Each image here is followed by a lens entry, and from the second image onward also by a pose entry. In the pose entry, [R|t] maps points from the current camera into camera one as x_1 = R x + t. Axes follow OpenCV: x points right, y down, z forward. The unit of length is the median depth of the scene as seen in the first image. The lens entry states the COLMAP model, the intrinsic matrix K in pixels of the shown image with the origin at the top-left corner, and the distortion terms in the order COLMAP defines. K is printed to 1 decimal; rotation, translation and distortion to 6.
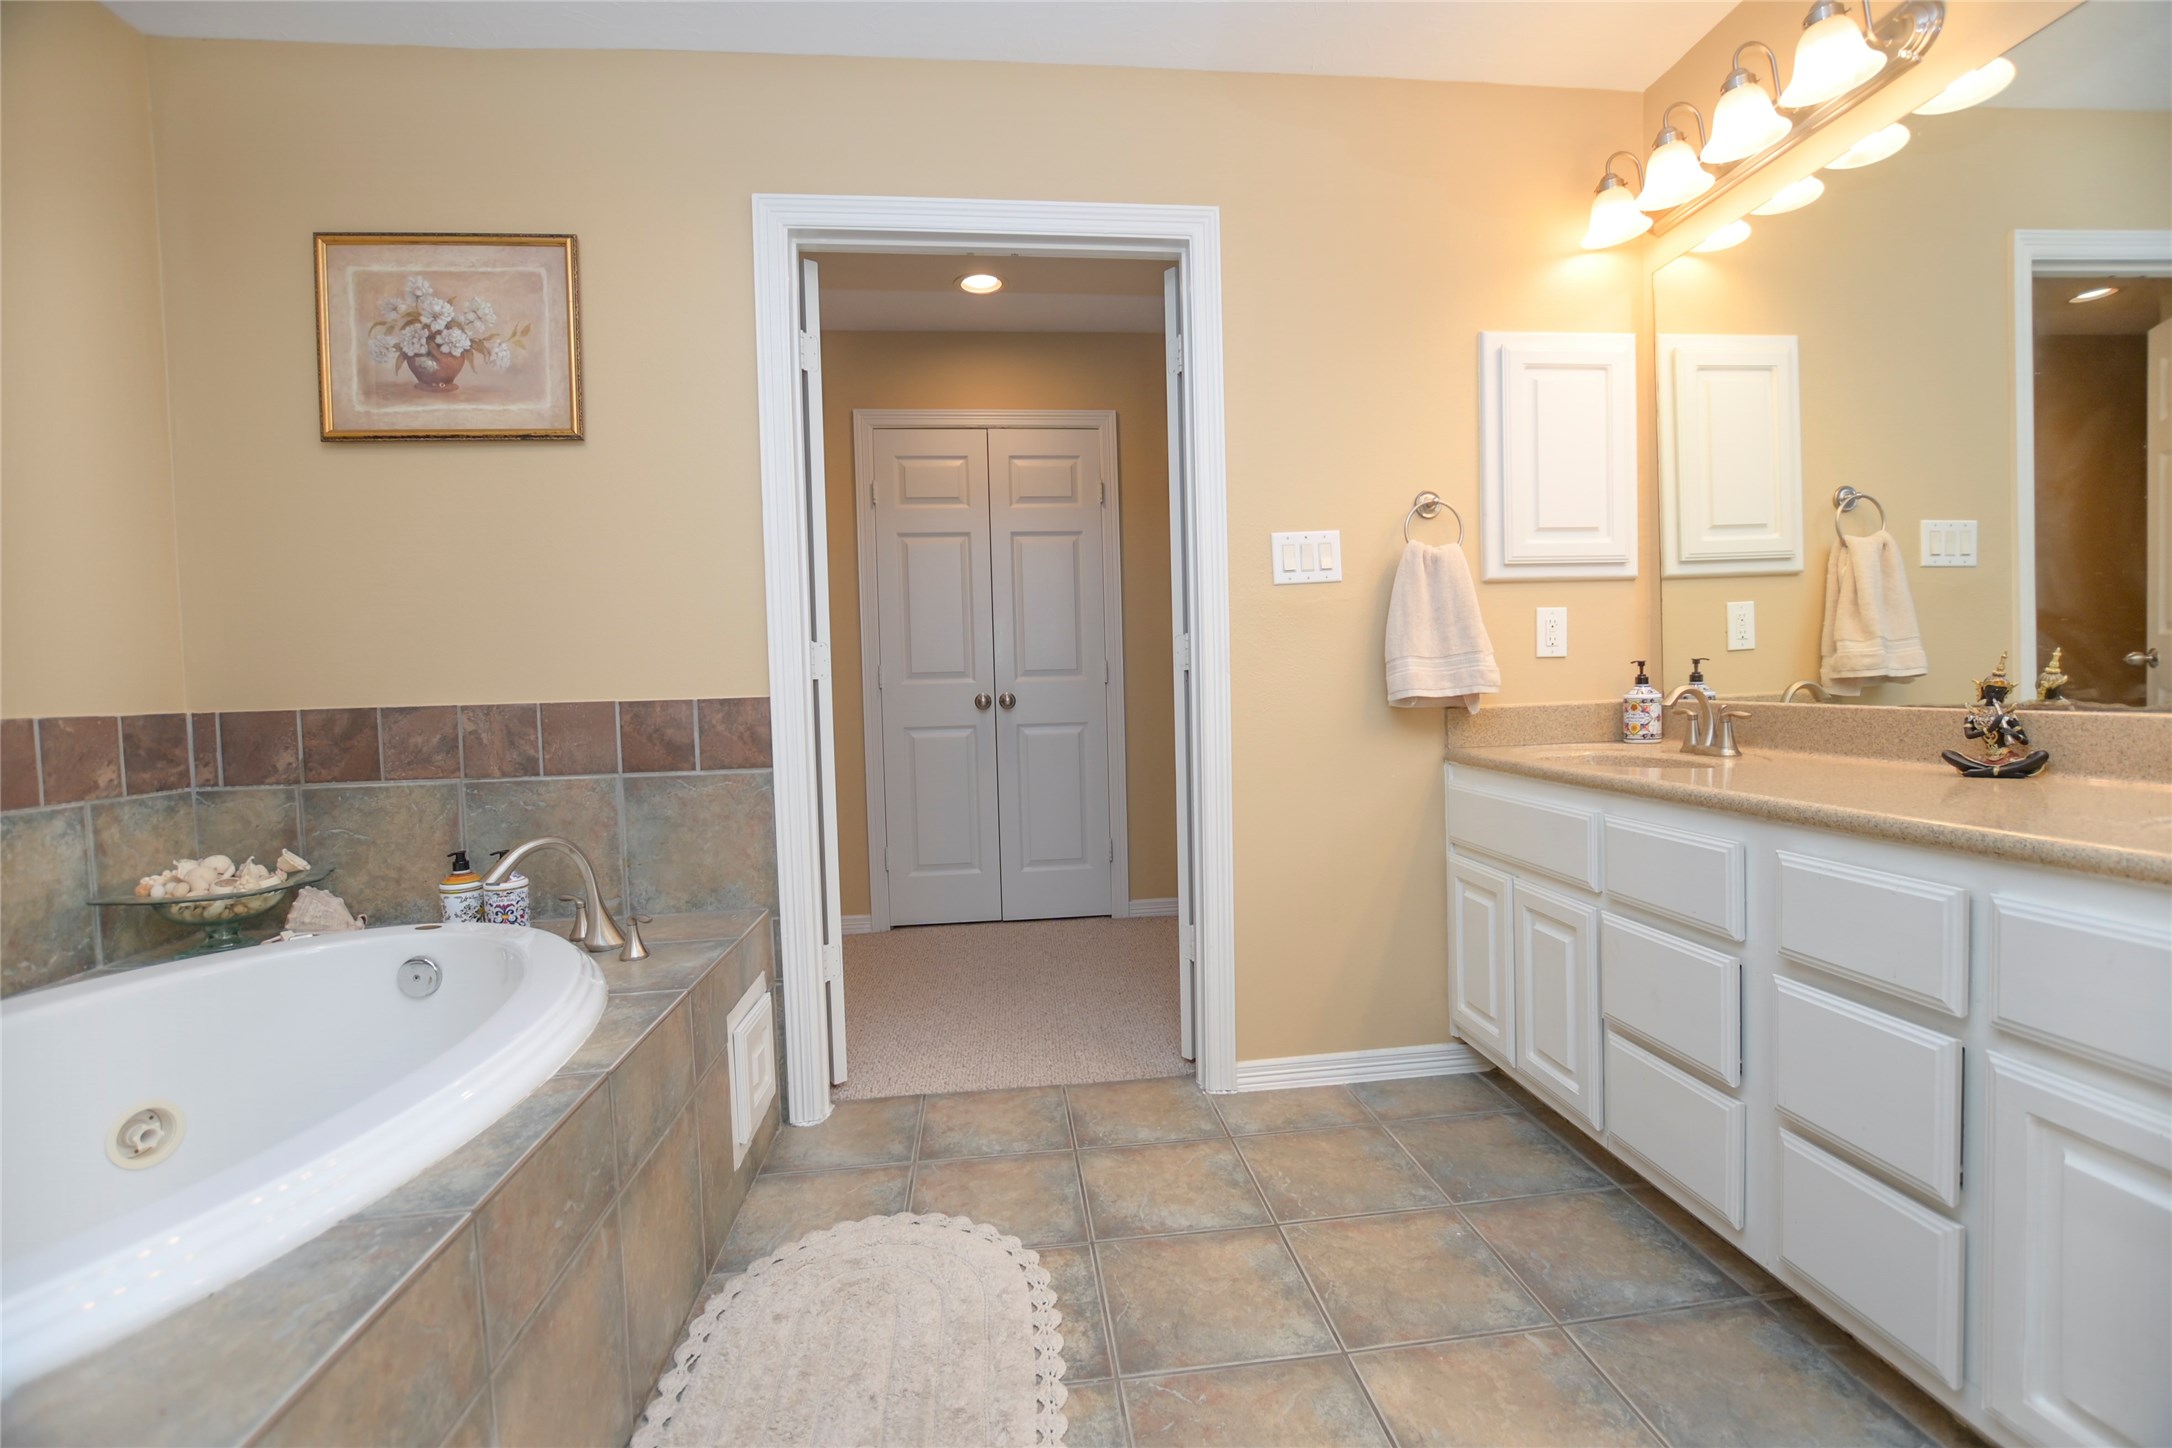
lens RADIAL K [[960.5, 0, 1099.2], [0, 960.5, 718.8], [0, 0, 1]] dist [-0.028632, 0.004119]
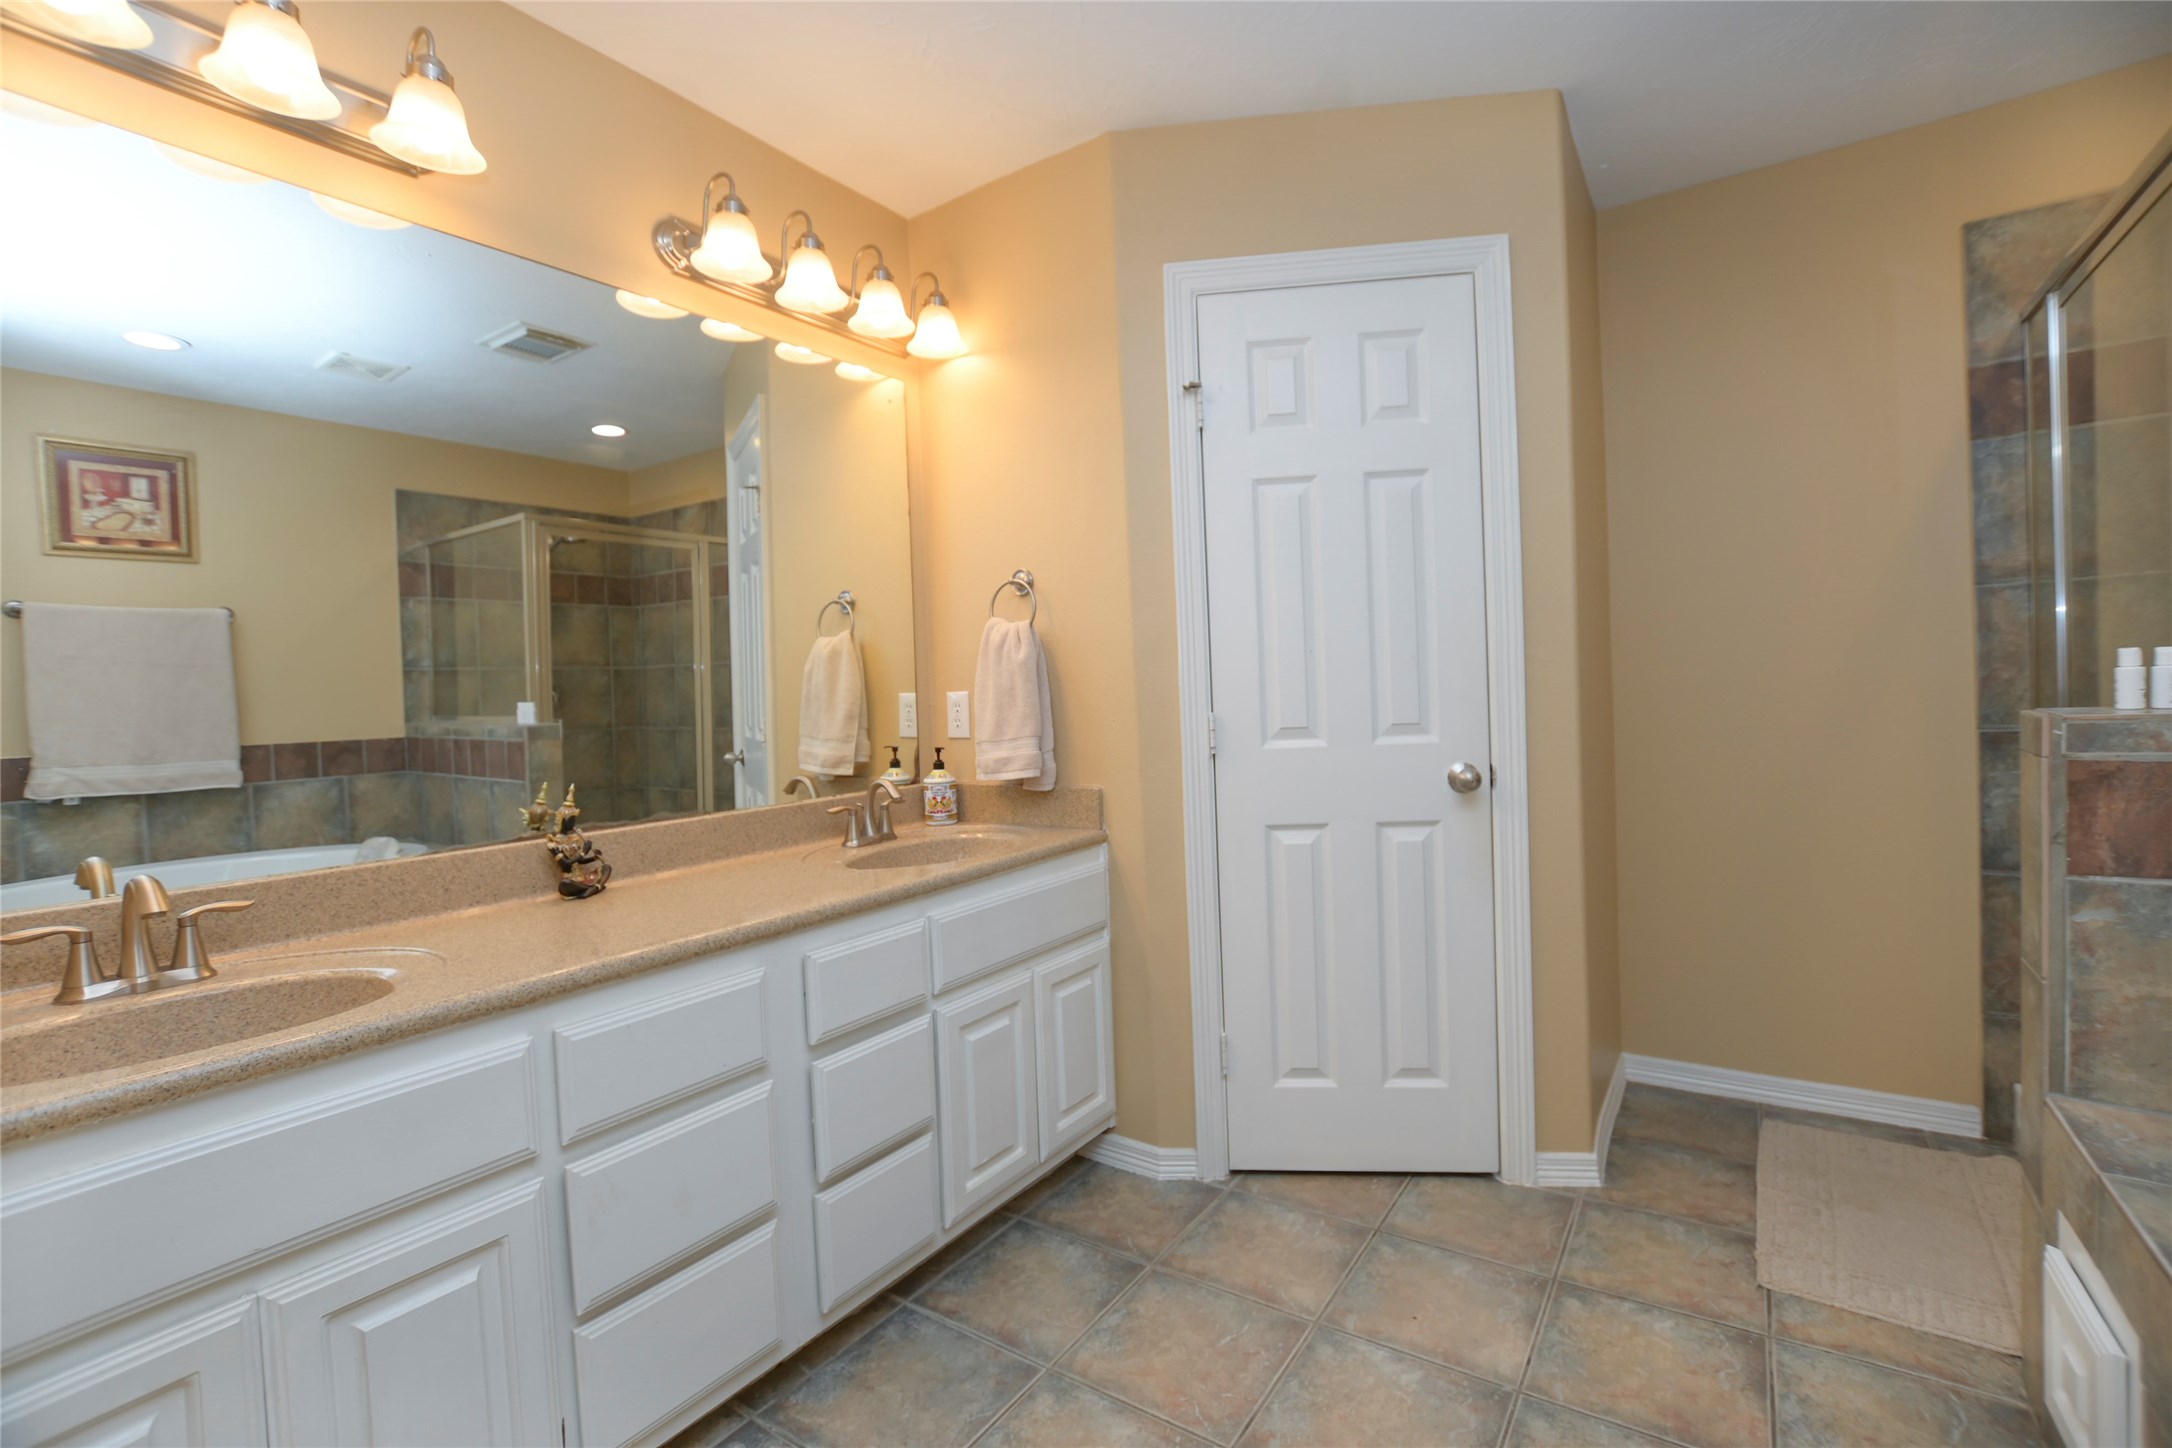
lens RADIAL K [[960.5, 0, 1074.1], [0, 960.5, 712.5], [0, 0, 1]] dist [-0.028632, 0.004119]
pose [[-0.739669, 0.049852, 0.671122, -0.236136], [0.092475, 0.995322, 0.027987, -0.116740], [-0.666587, 0.082763, -0.740819, 1.219570]]
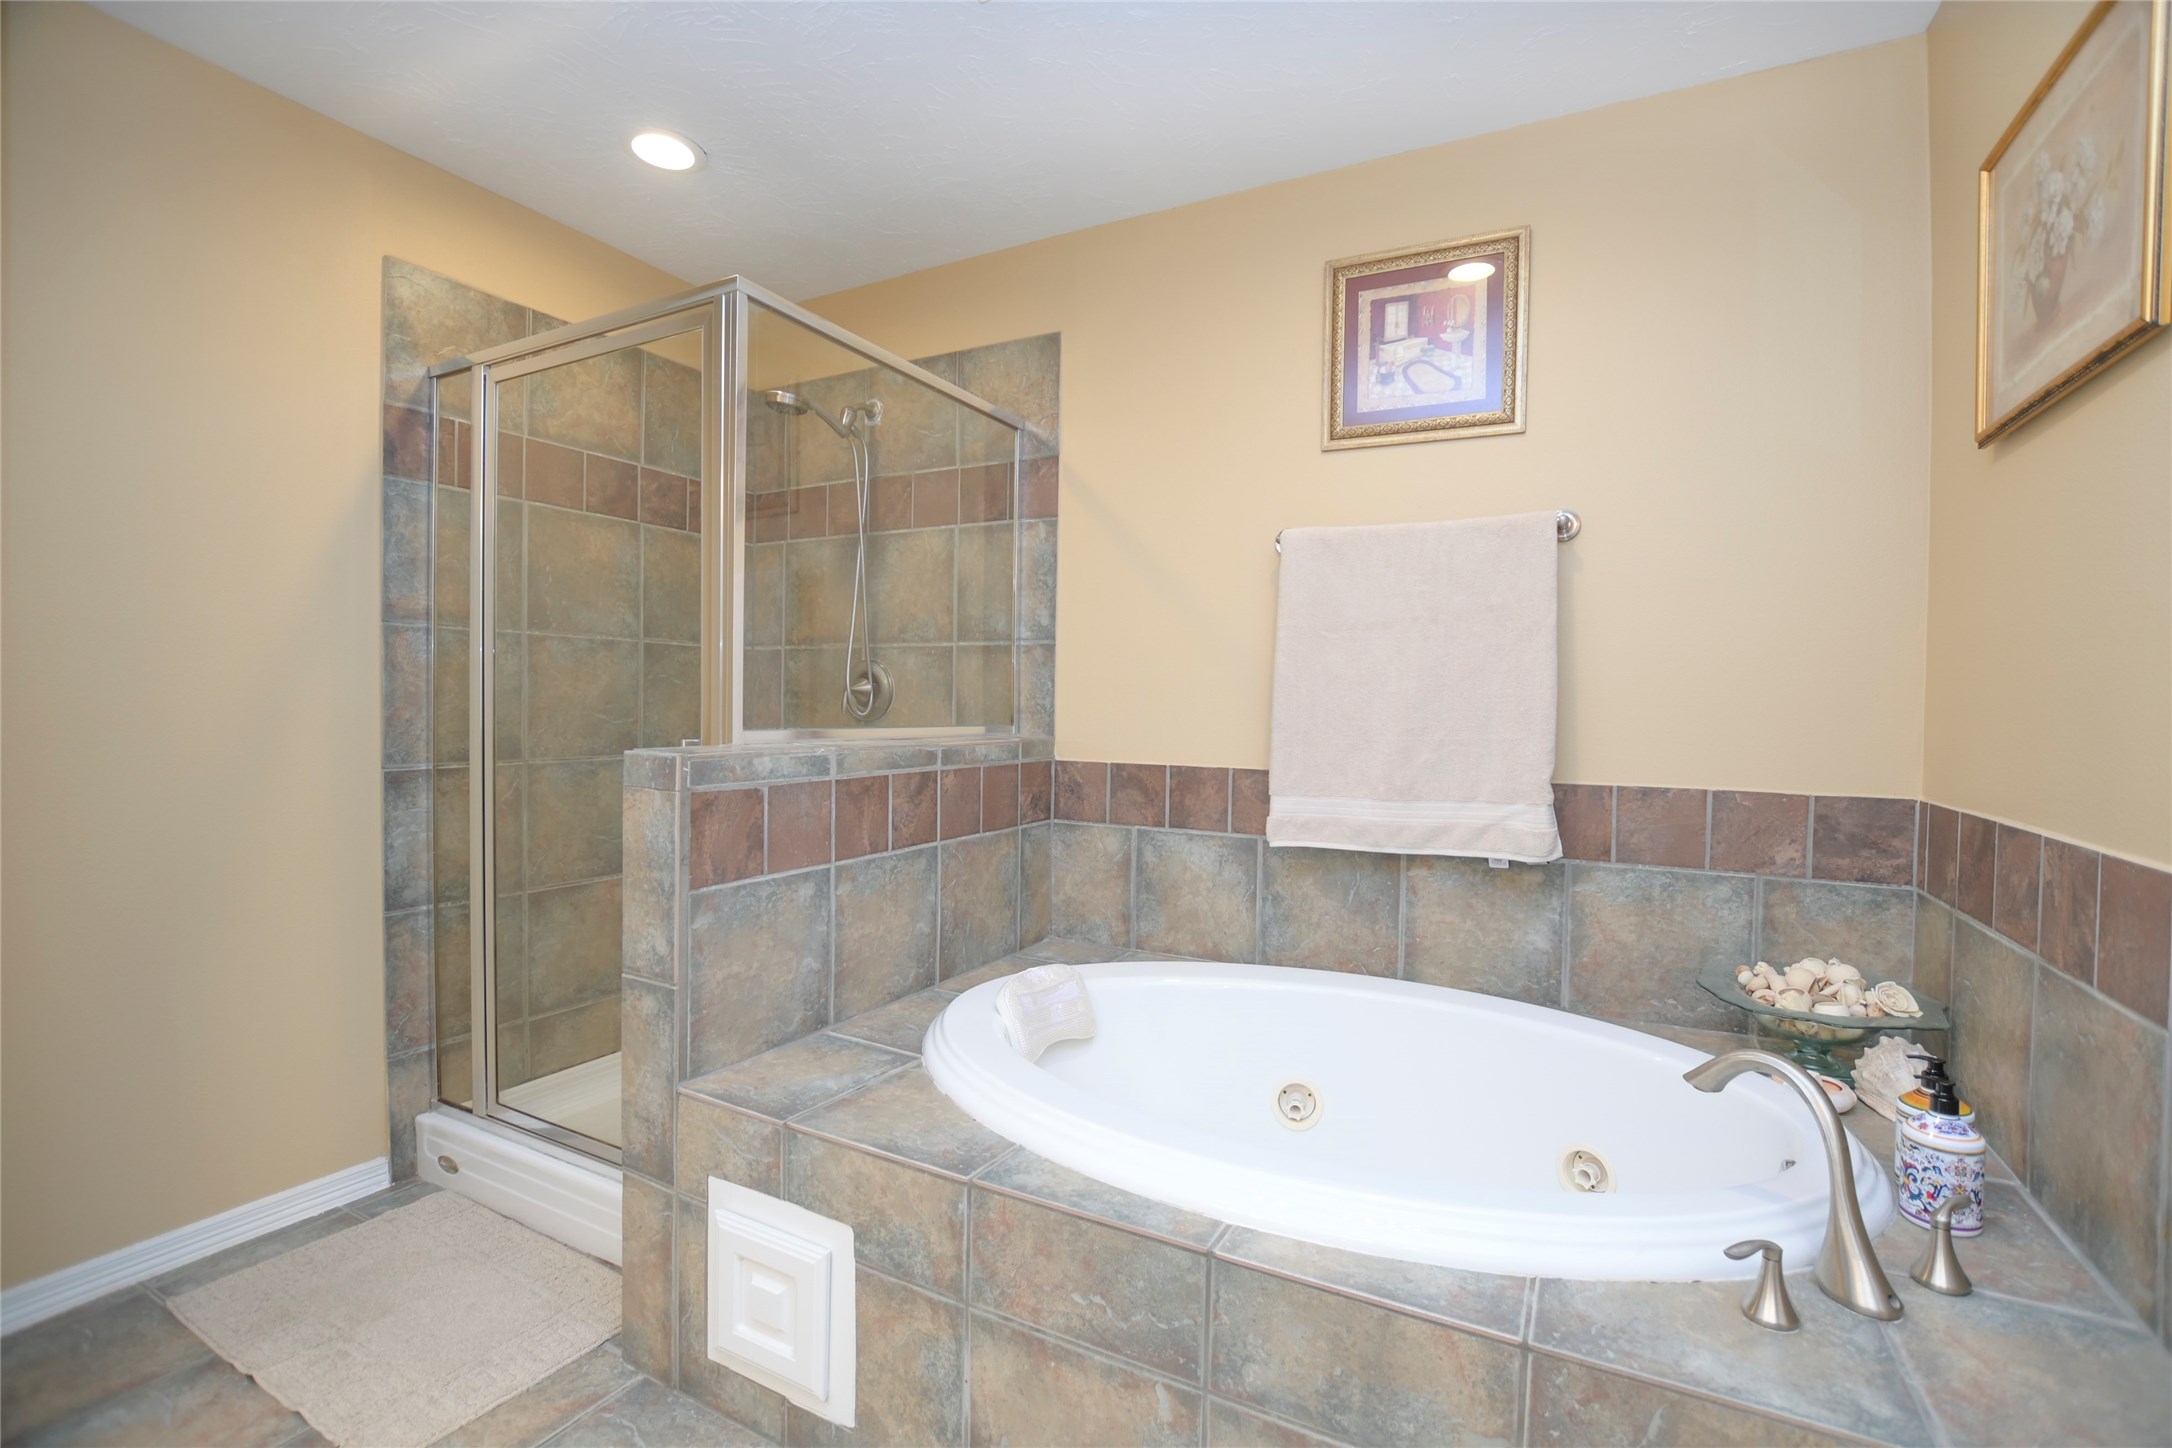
lens RADIAL K [[960.5, 0, 1105.2], [0, 960.5, 719.2], [0, 0, 1]] dist [-0.028632, 0.004119]
pose [[-0.560104, 0.032713, -0.827776, 0.180065], [-0.034572, 0.997427, 0.062810, -0.123091], [0.827701, 0.063798, -0.557531, 0.973565]]
